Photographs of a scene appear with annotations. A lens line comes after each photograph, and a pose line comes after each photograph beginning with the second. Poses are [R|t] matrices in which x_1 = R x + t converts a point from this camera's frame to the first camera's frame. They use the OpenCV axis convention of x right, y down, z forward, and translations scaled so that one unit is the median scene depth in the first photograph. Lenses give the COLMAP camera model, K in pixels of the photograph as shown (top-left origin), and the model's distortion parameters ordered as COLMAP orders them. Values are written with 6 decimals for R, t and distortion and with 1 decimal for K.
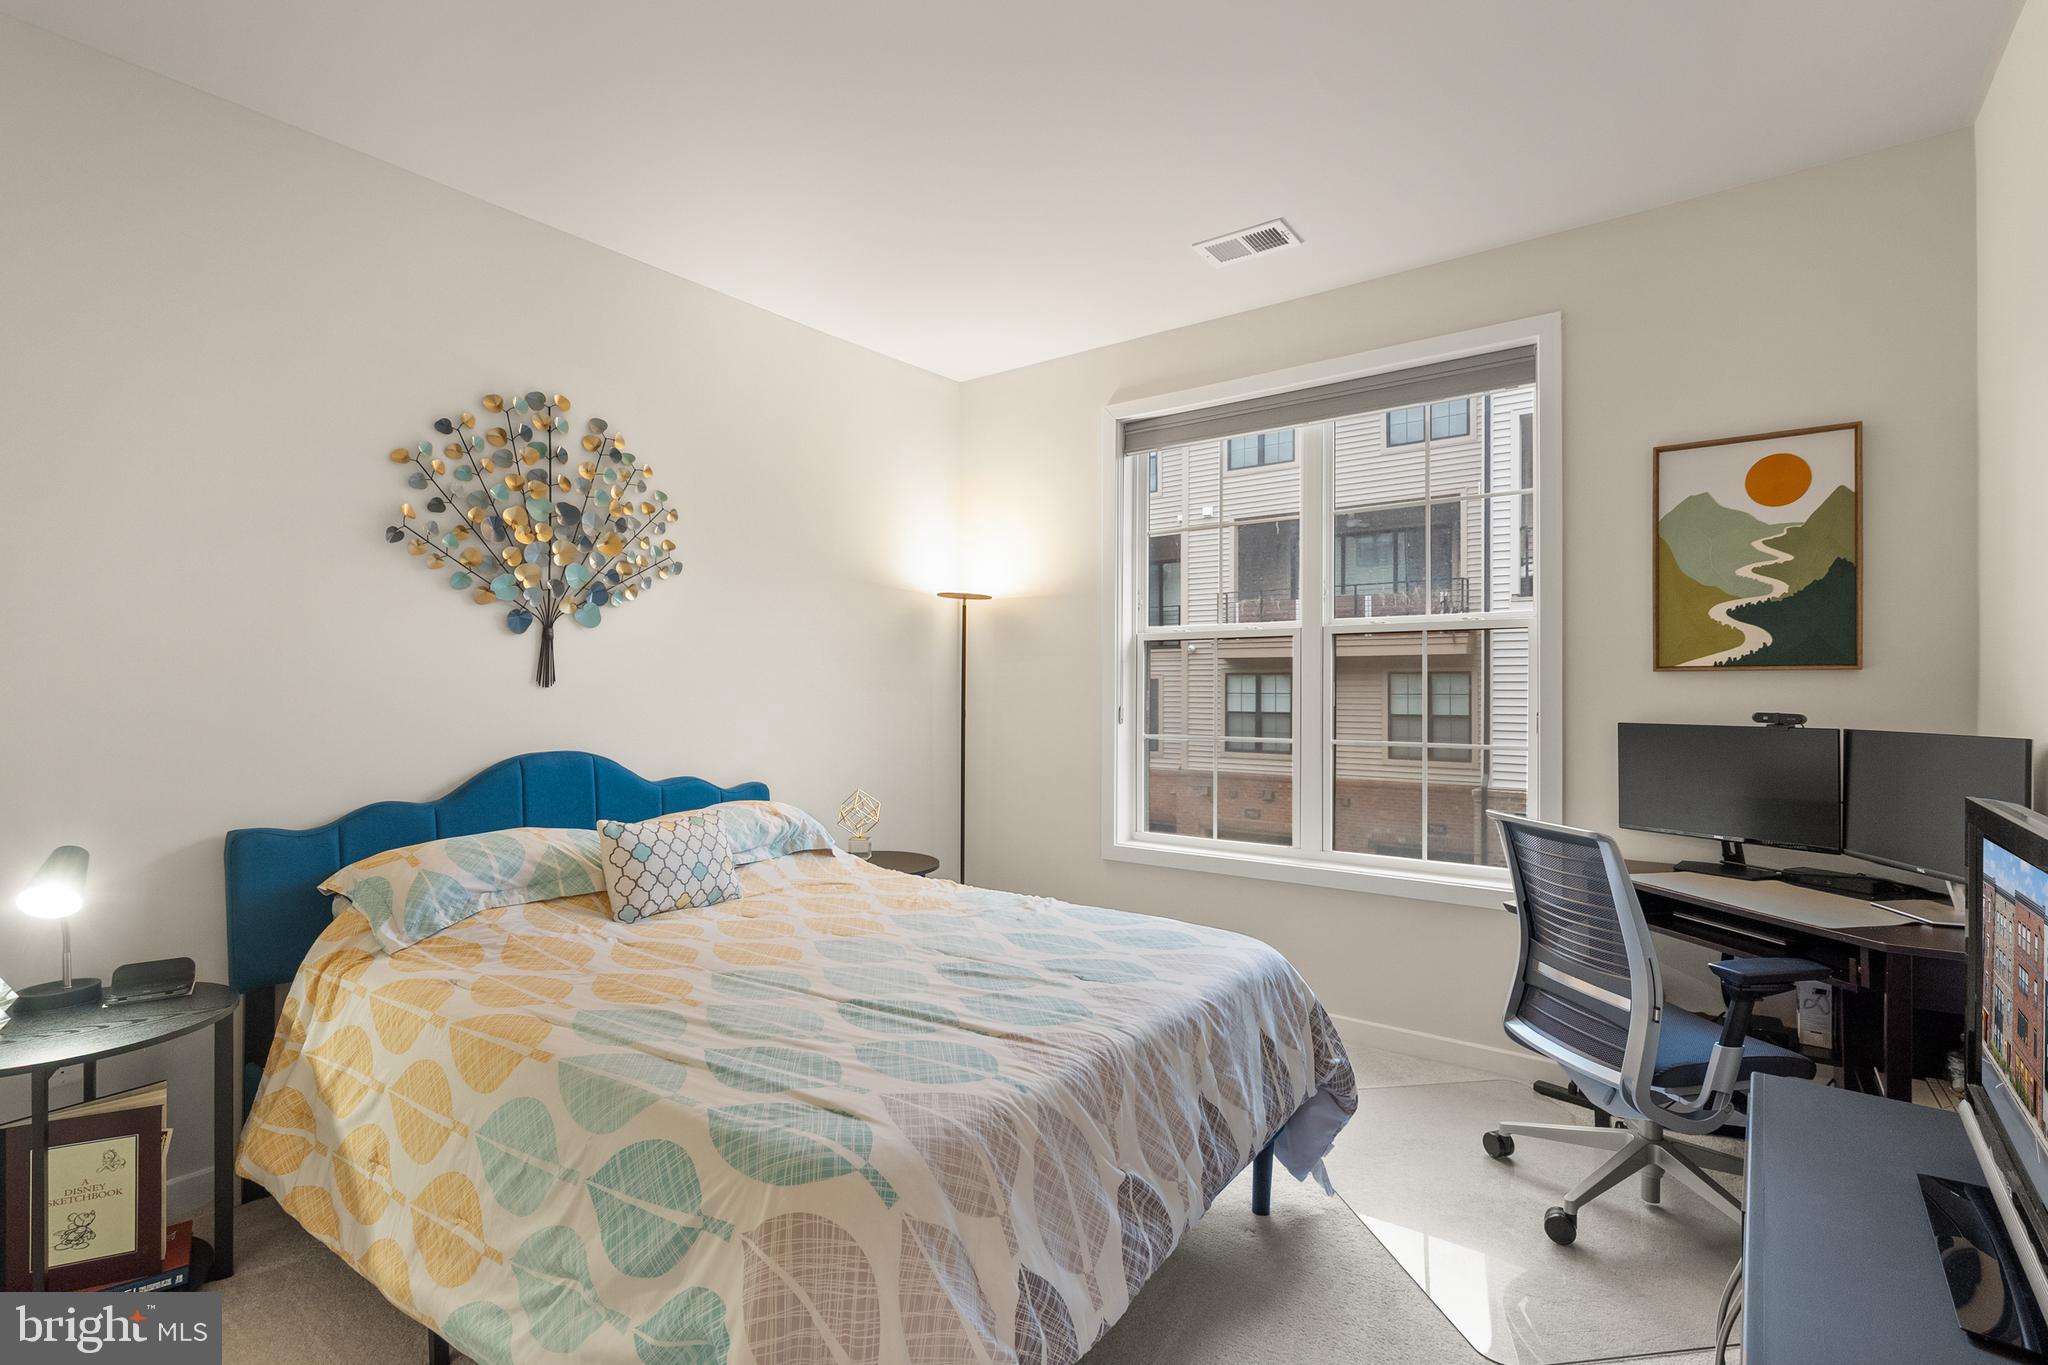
lens RADIAL K [[925.3, 0, 1024.0], [0, 925.3, 682.5], [0, 0, 1]] dist [-0.000694, -0.000003]
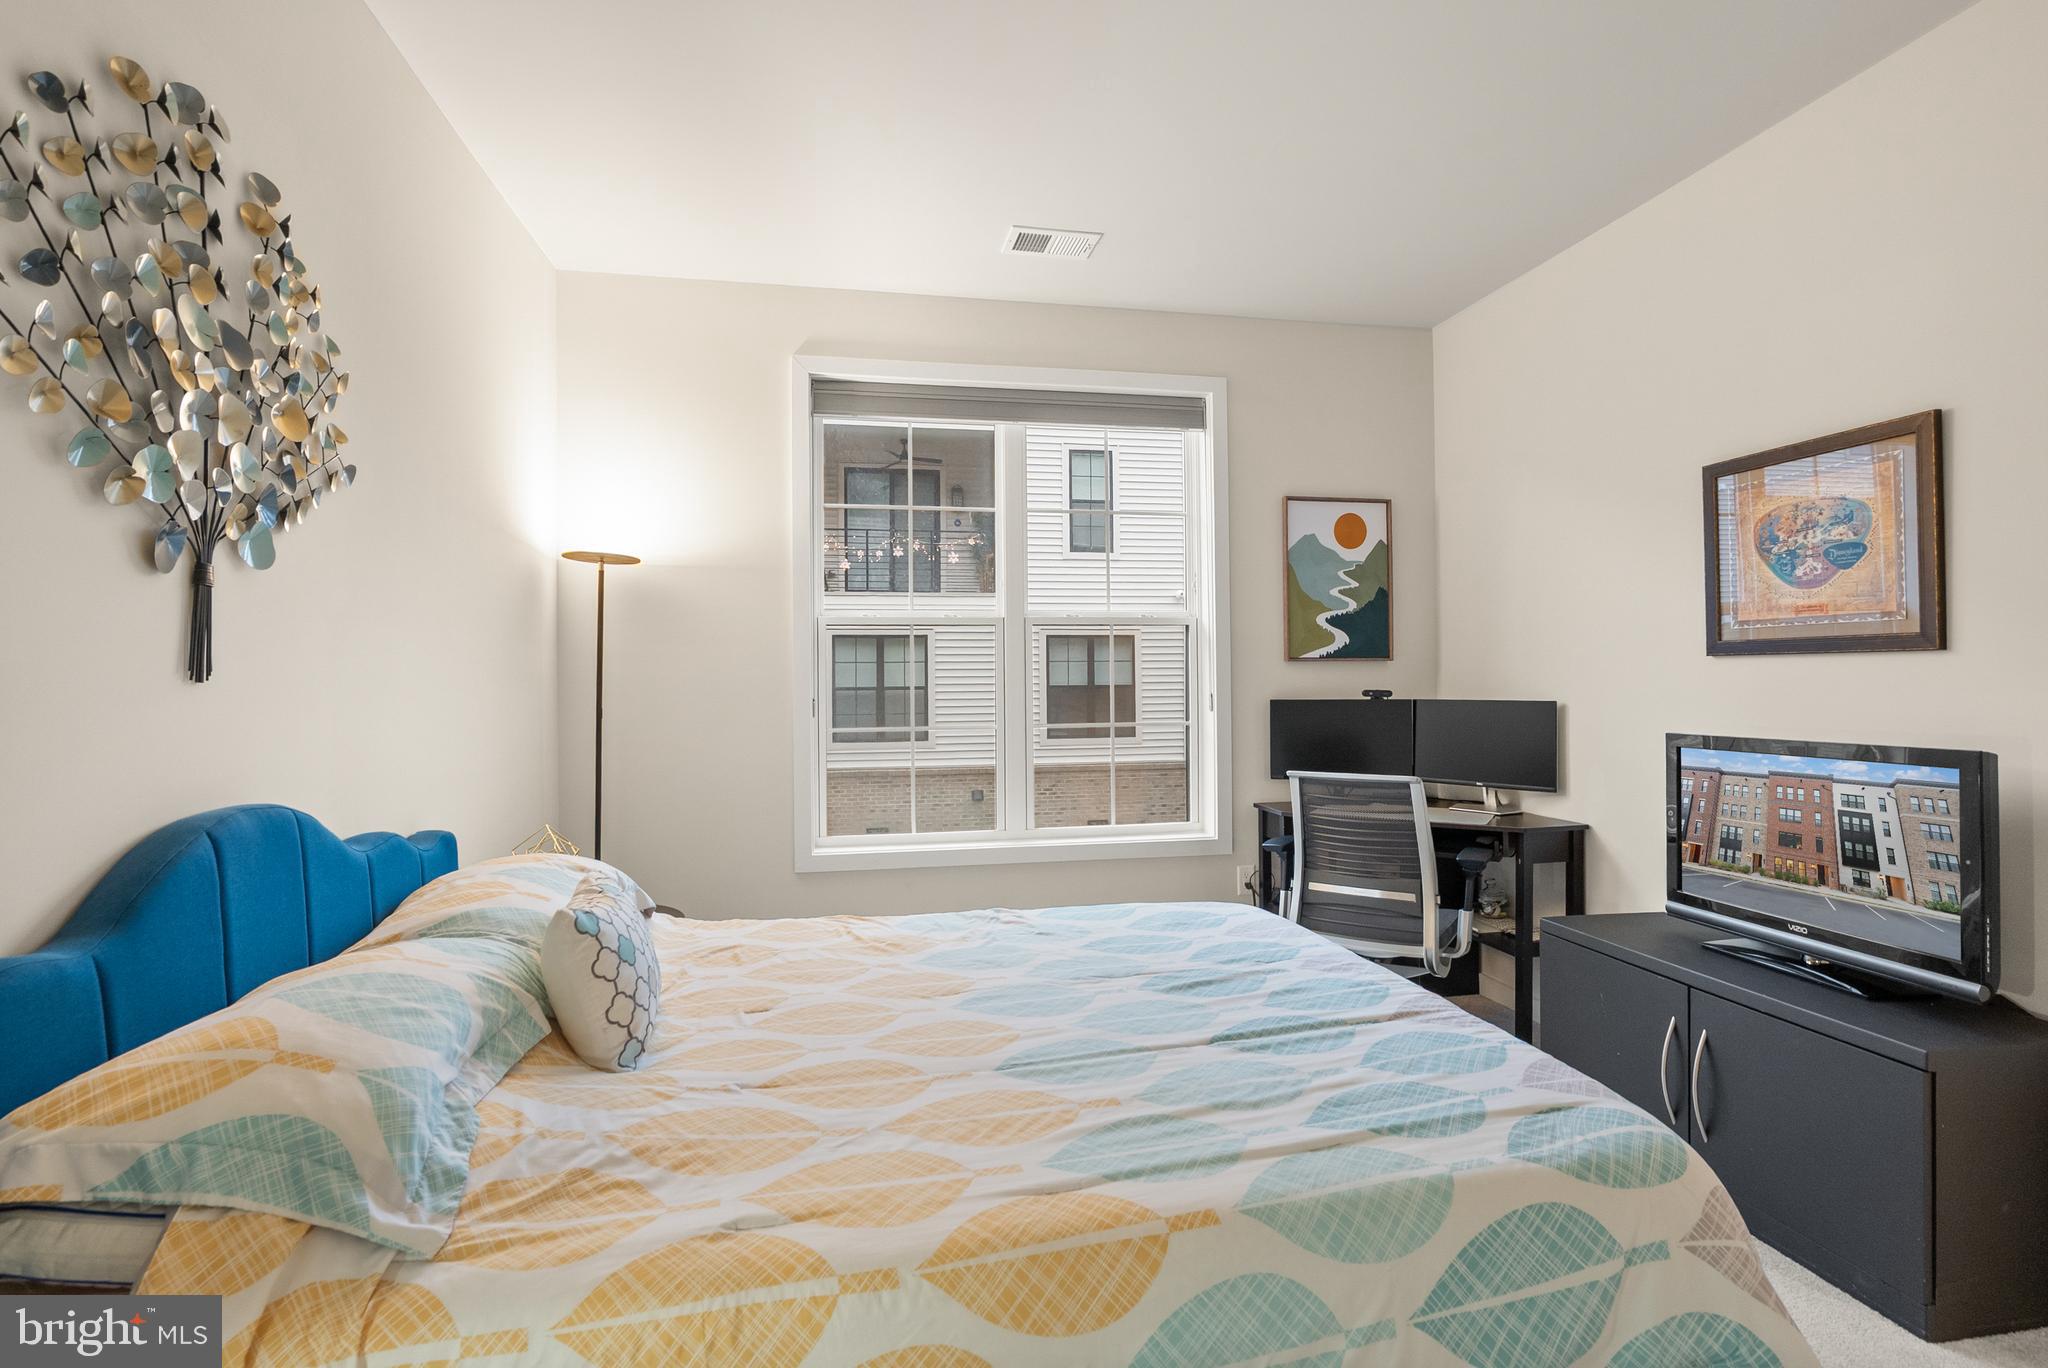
lens RADIAL K [[967.7, 0, 959.5], [0, 967.7, 673.7], [0, 0, 1]] dist [-0.000803, -0.000103]
pose [[0.685045, -0.004466, 0.728487, -0.836769], [0.002962, 0.999990, 0.003345, 0.000132], [-0.728495, -0.000134, 0.685051, 0.463616]]
